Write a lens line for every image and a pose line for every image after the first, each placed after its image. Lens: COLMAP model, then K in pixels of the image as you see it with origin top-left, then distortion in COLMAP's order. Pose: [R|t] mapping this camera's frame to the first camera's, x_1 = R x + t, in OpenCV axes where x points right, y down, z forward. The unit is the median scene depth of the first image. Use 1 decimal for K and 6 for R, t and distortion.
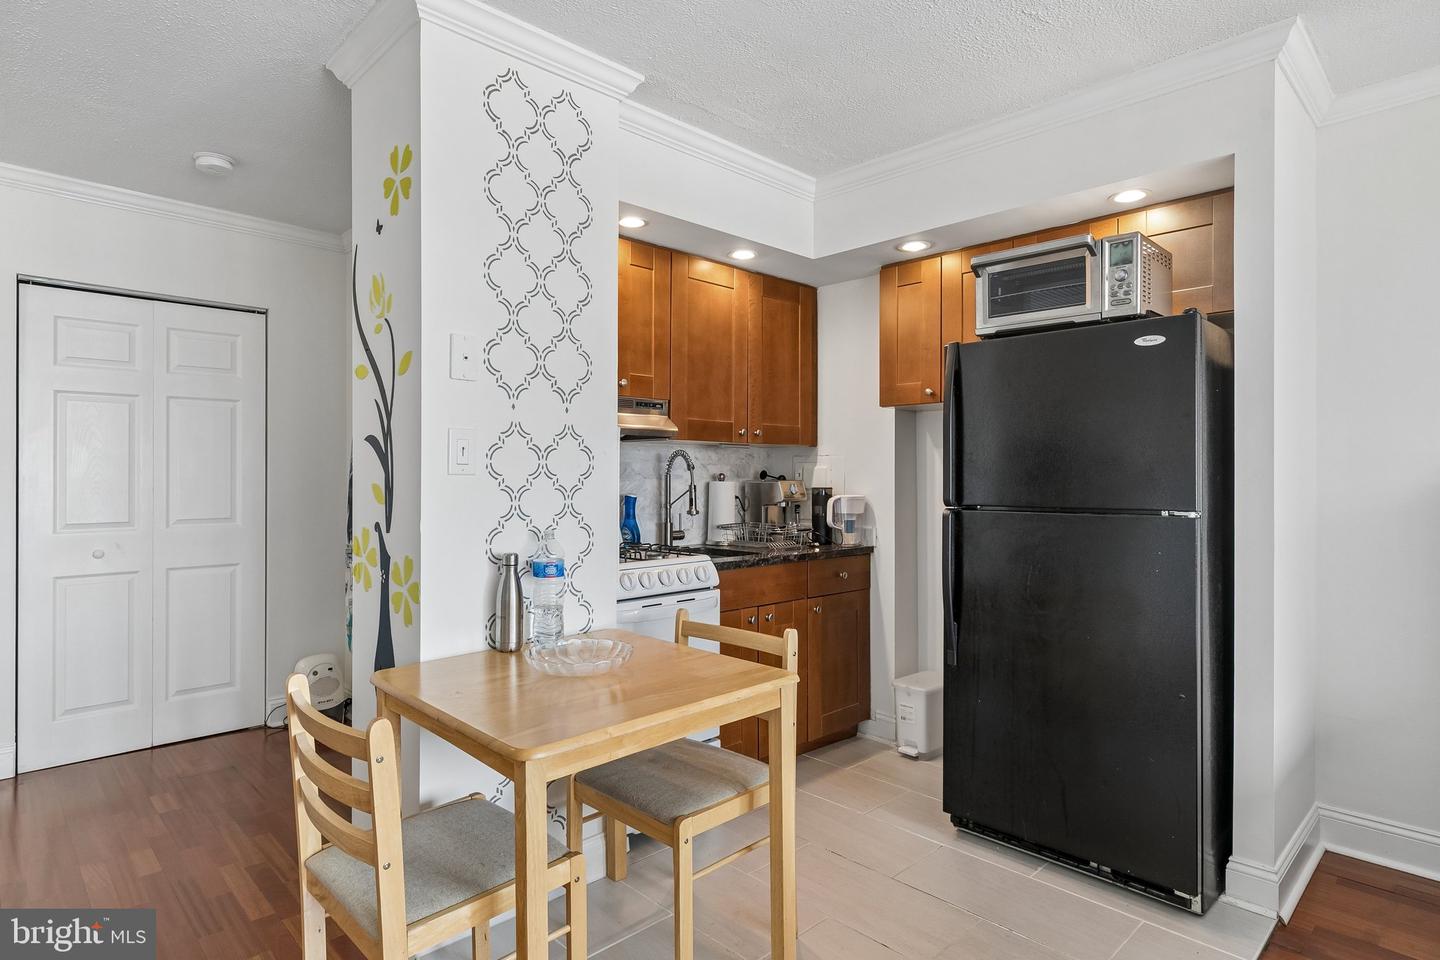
lens RADIAL K [[776.5, 0, 713.0], [0, 776.5, 479.5], [0, 0, 1]] dist [-0.005764, 0.000275]
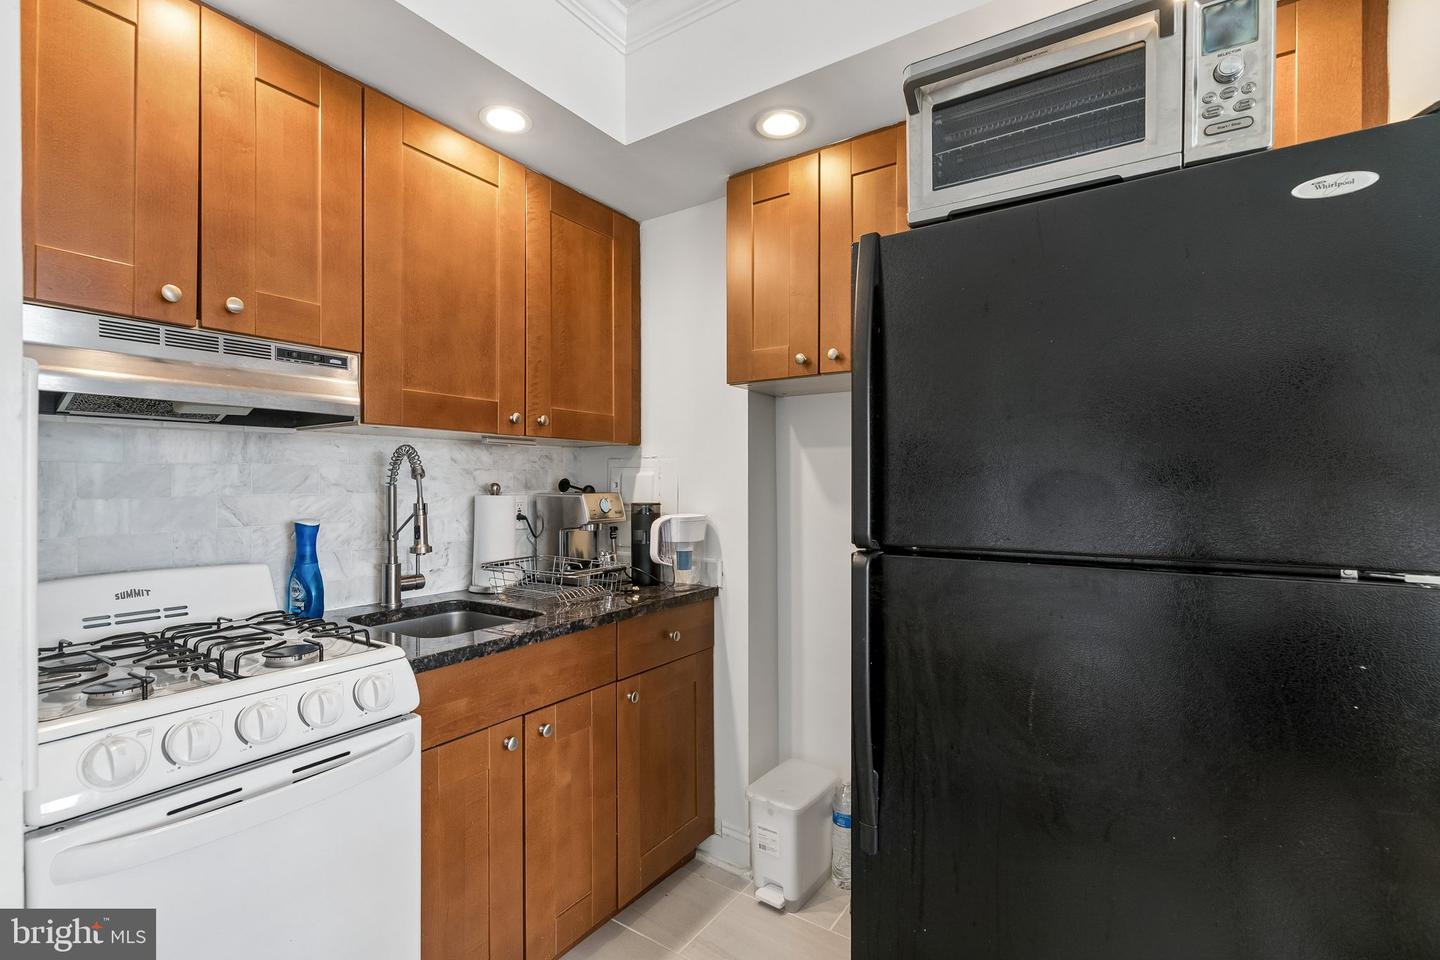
lens RADIAL K [[669.3, 0, 718.9], [0, 669.3, 484.4], [0, 0, 1]] dist [0.005831, -0.000456]
pose [[0.978334, -0.001114, 0.207028, 0.091175], [0.001762, 0.999994, -0.002944, -0.005426], [-0.207023, 0.003245, 0.978331, 0.451237]]
